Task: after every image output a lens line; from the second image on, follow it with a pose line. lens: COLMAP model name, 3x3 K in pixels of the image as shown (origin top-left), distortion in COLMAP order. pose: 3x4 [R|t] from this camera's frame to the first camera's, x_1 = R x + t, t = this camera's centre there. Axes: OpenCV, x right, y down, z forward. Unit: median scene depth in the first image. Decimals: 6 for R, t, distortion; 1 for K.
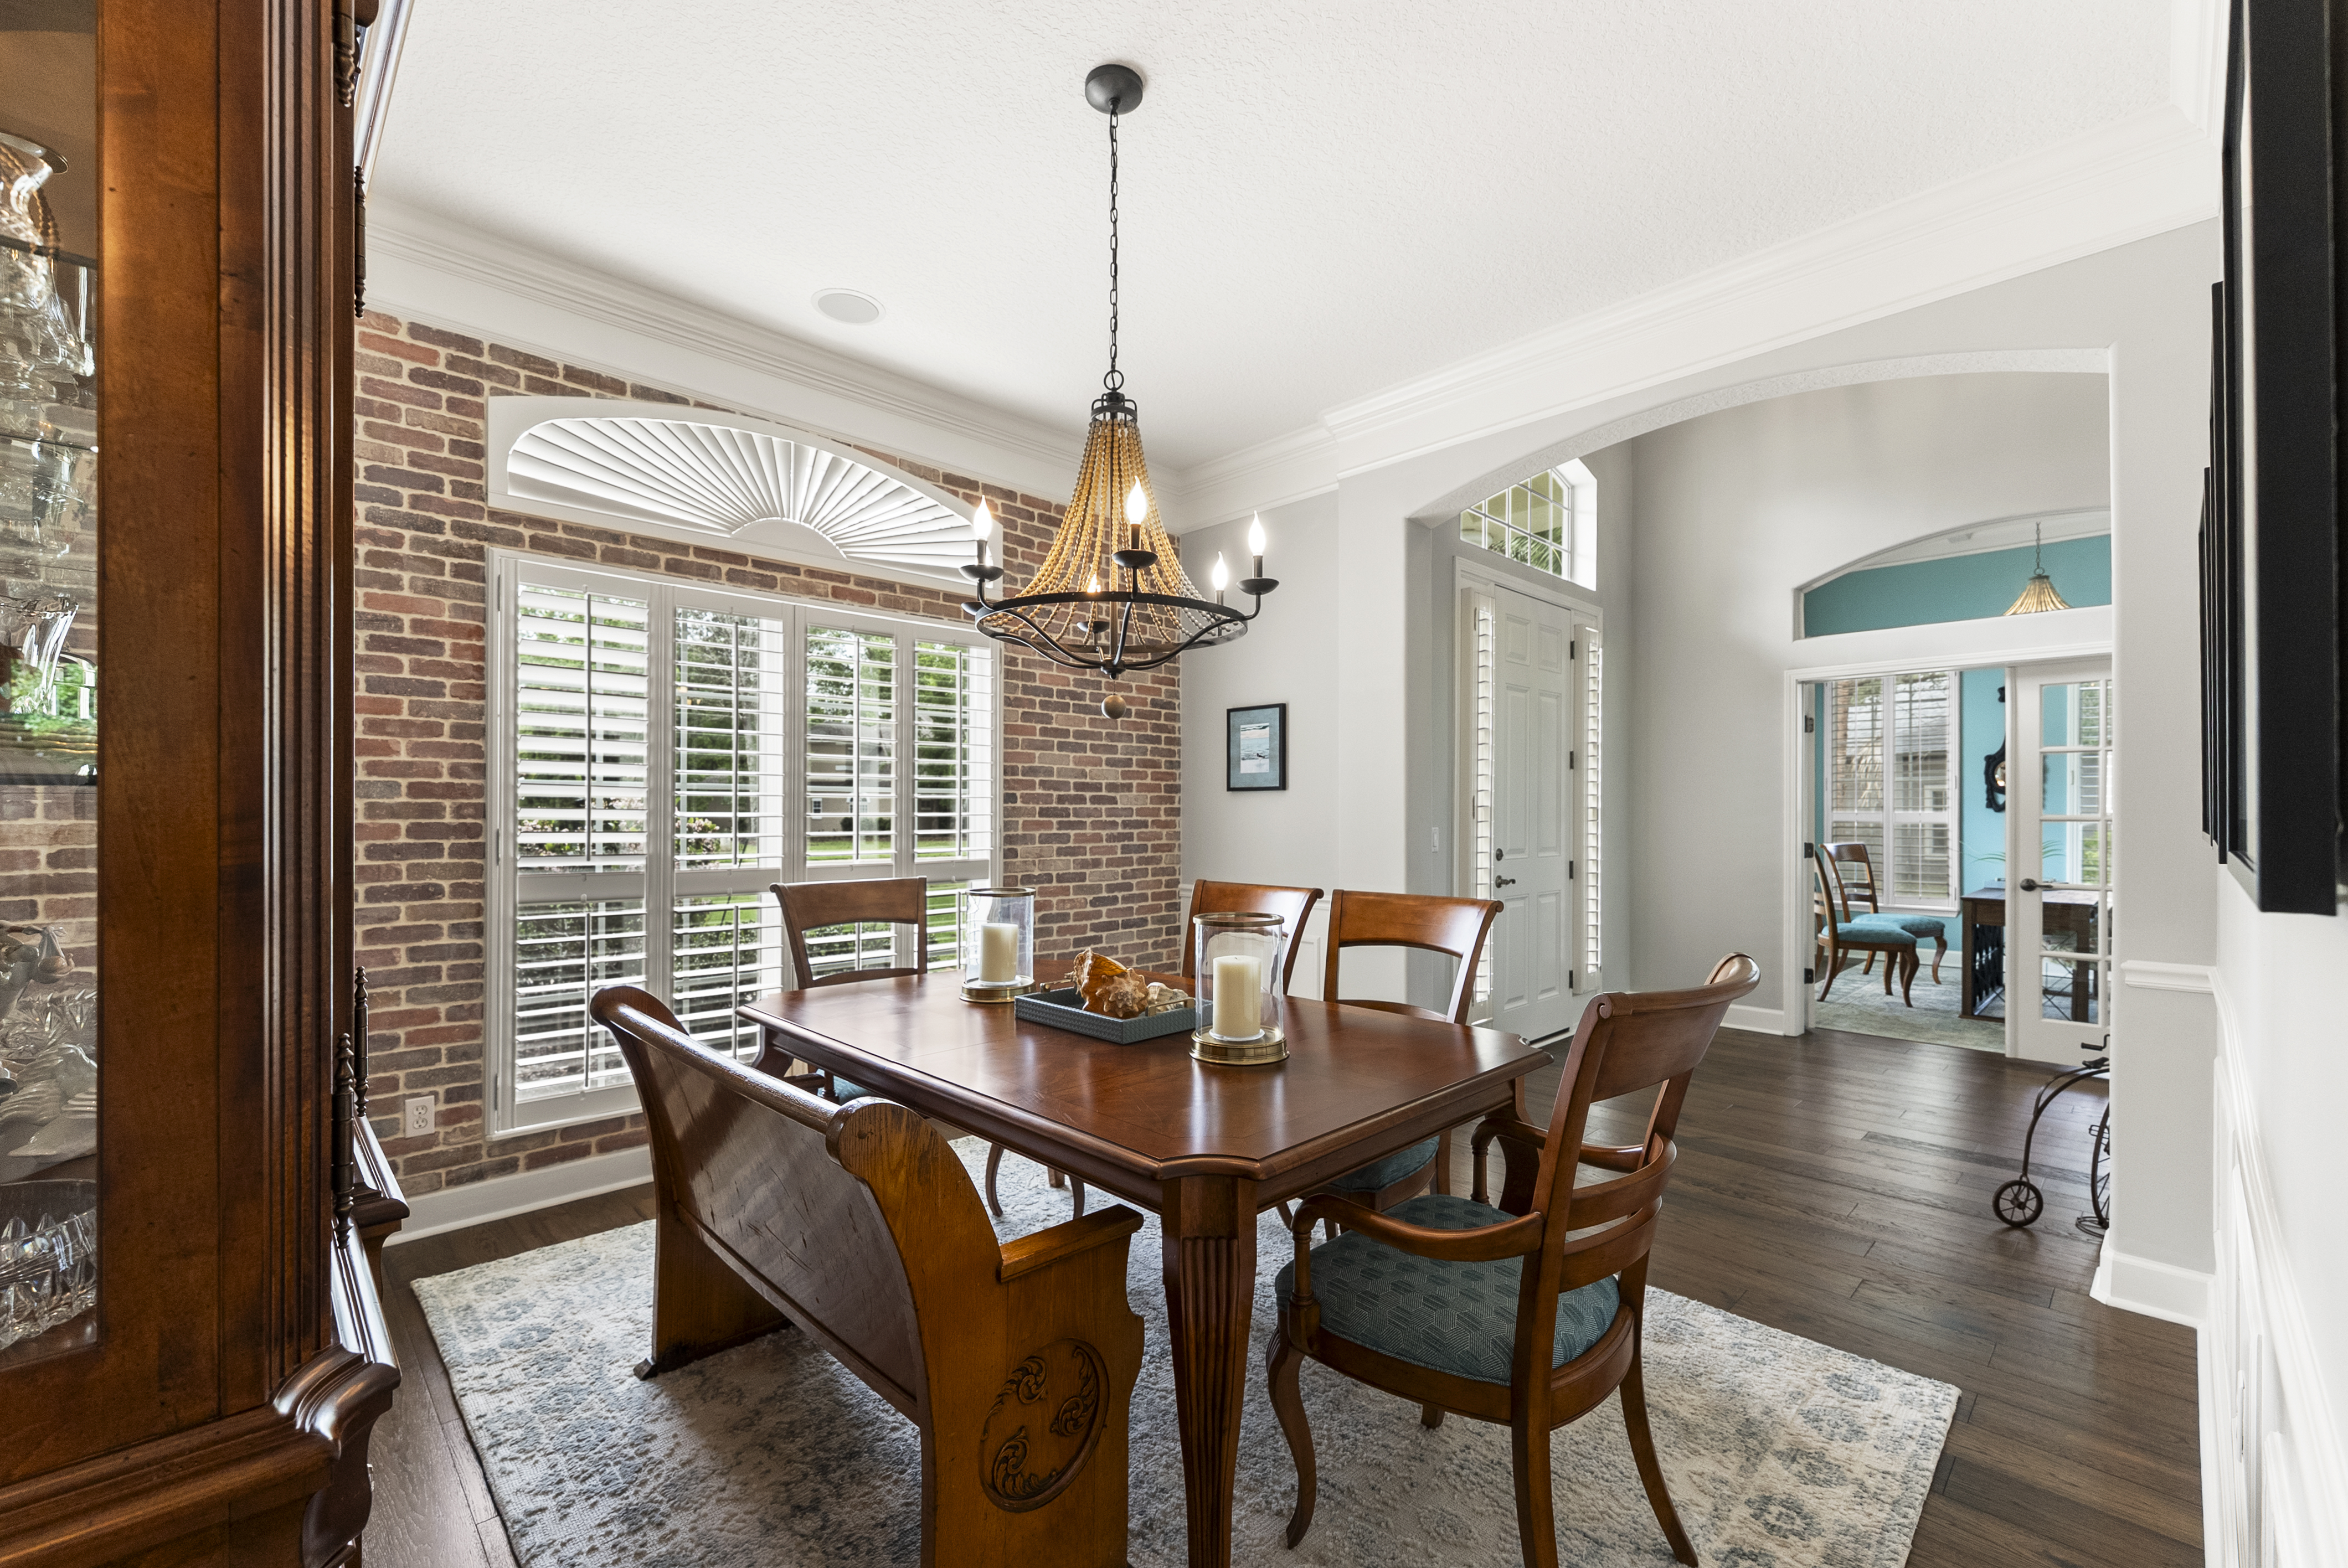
lens RADIAL K [[981.2, 0, 1171.9], [0, 981.2, 806.4], [0, 0, 1]] dist [0.001476, 0.000062]
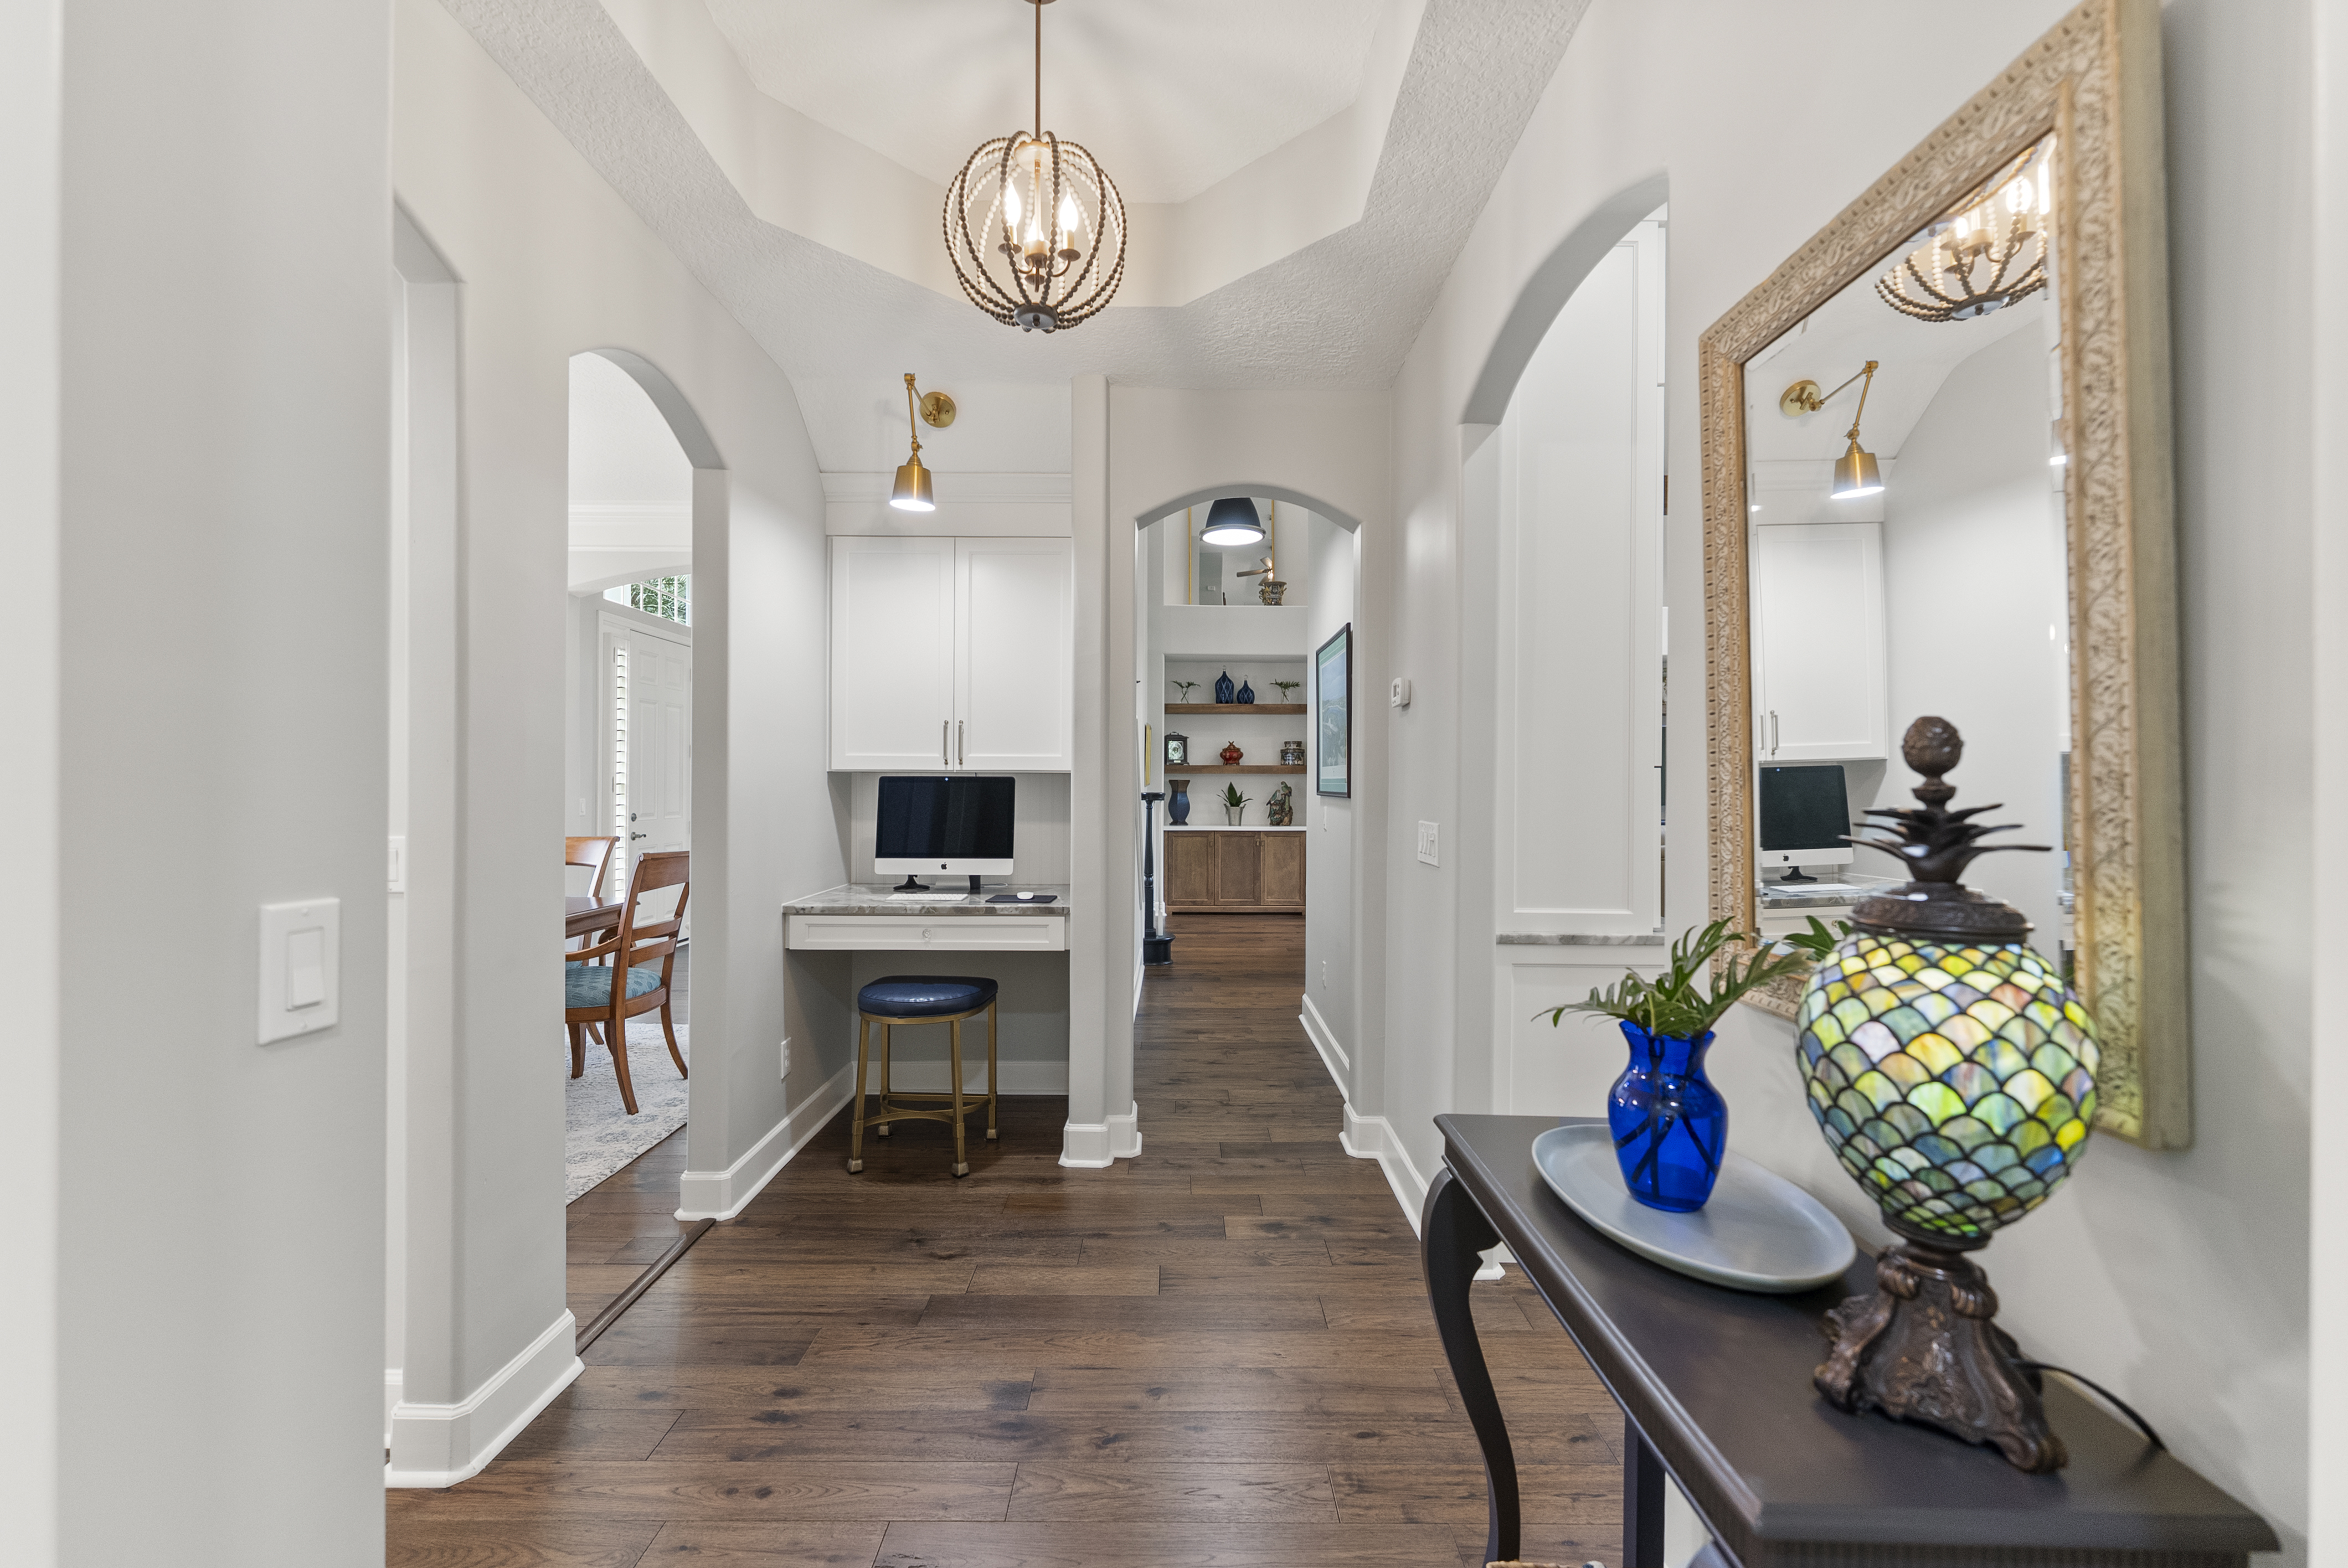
lens RADIAL K [[973.2, 0, 1165.0], [0, 973.2, 787.4], [0, 0, 1]] dist [0.001546, 0.000094]
pose [[0.699156, 0.002010, 0.714967, -0.150425], [-0.005738, 0.999980, 0.002799, -0.002985], [-0.714946, -0.006059, 0.699153, -0.590508]]
